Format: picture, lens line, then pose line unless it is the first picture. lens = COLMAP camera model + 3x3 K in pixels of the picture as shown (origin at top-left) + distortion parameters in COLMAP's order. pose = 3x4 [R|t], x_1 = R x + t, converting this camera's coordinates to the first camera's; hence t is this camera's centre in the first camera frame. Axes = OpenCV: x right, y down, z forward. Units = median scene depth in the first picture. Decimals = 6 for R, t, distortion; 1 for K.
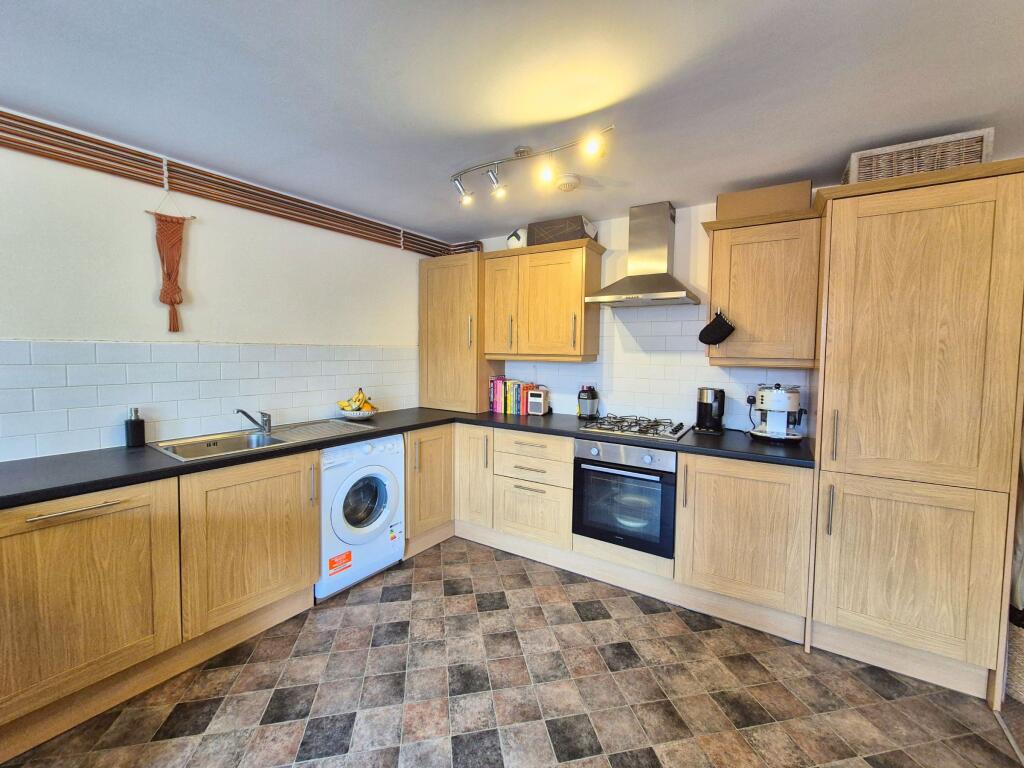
lens RADIAL K [[421.3, 0, 516.2], [0, 421.3, 374.9], [0, 0, 1]] dist [-0.000302, 0.000176]
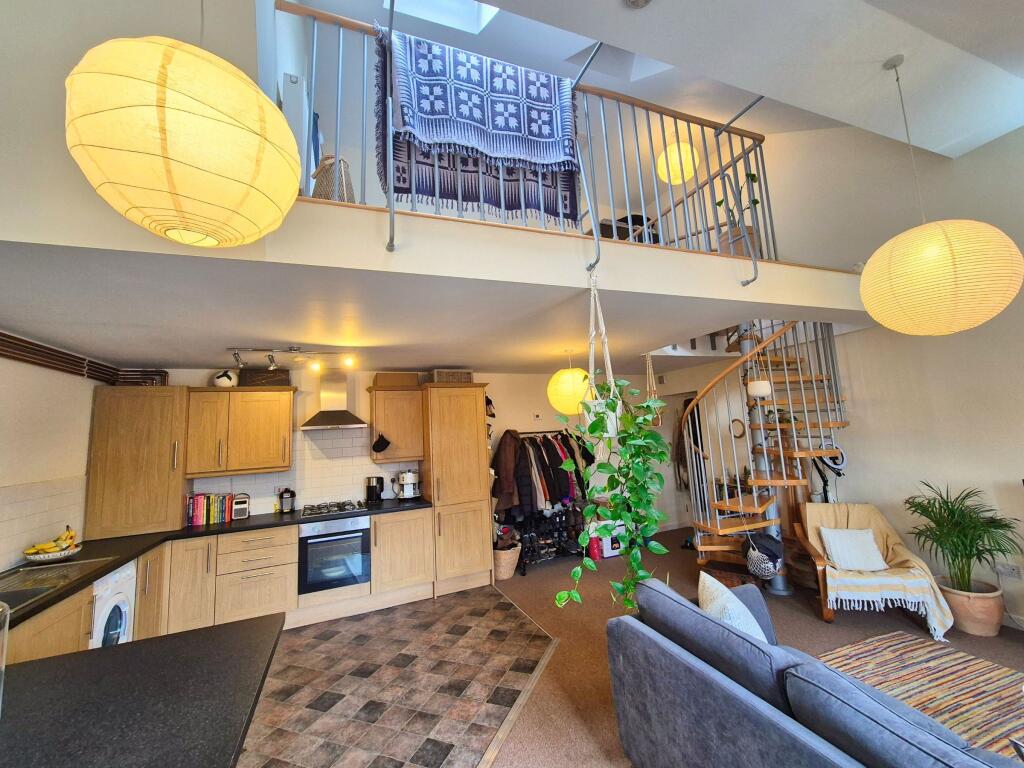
lens RADIAL K [[421.3, 0, 516.2], [0, 421.3, 374.9], [0, 0, 1]] dist [-0.000302, 0.000176]
pose [[0.543703, 0.068981, 0.836438, -0.700218], [0.109223, 0.982326, -0.152009, -0.053011], [-0.832140, 0.174006, 0.526560, -0.477175]]
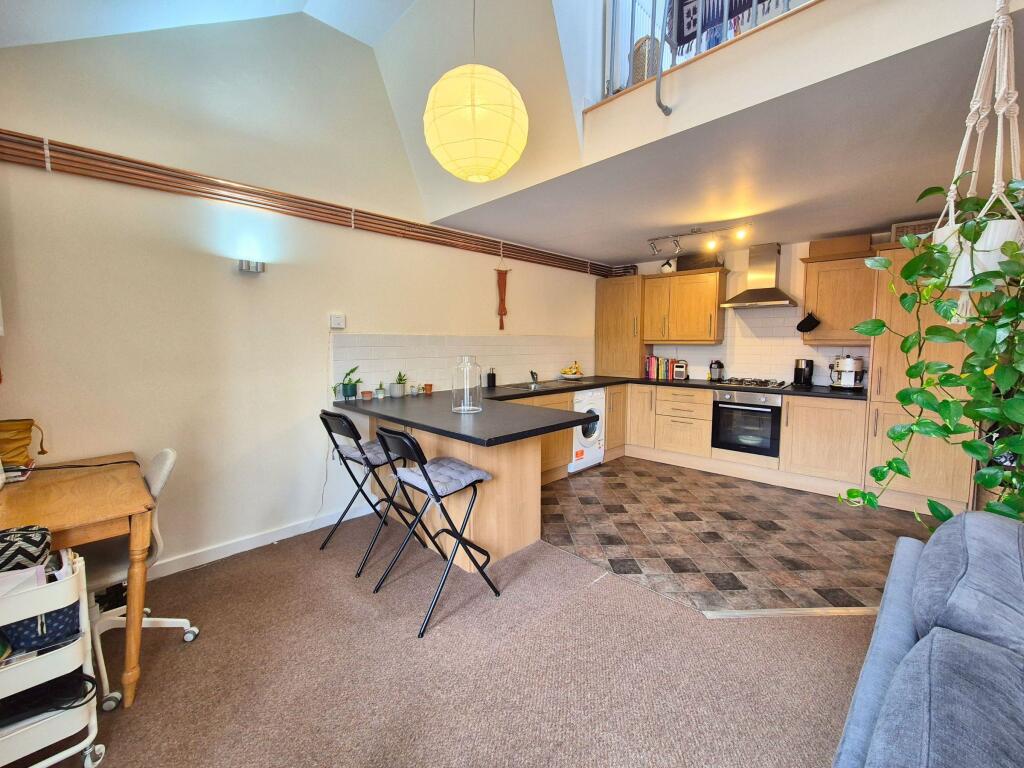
lens RADIAL K [[421.3, 0, 516.2], [0, 421.3, 374.9], [0, 0, 1]] dist [-0.000302, 0.000176]
pose [[0.986378, 0.002433, -0.164479, -0.354249], [0.001217, 0.999755, 0.022086, 0.053899], [0.164493, -0.021986, 0.986133, -0.761202]]
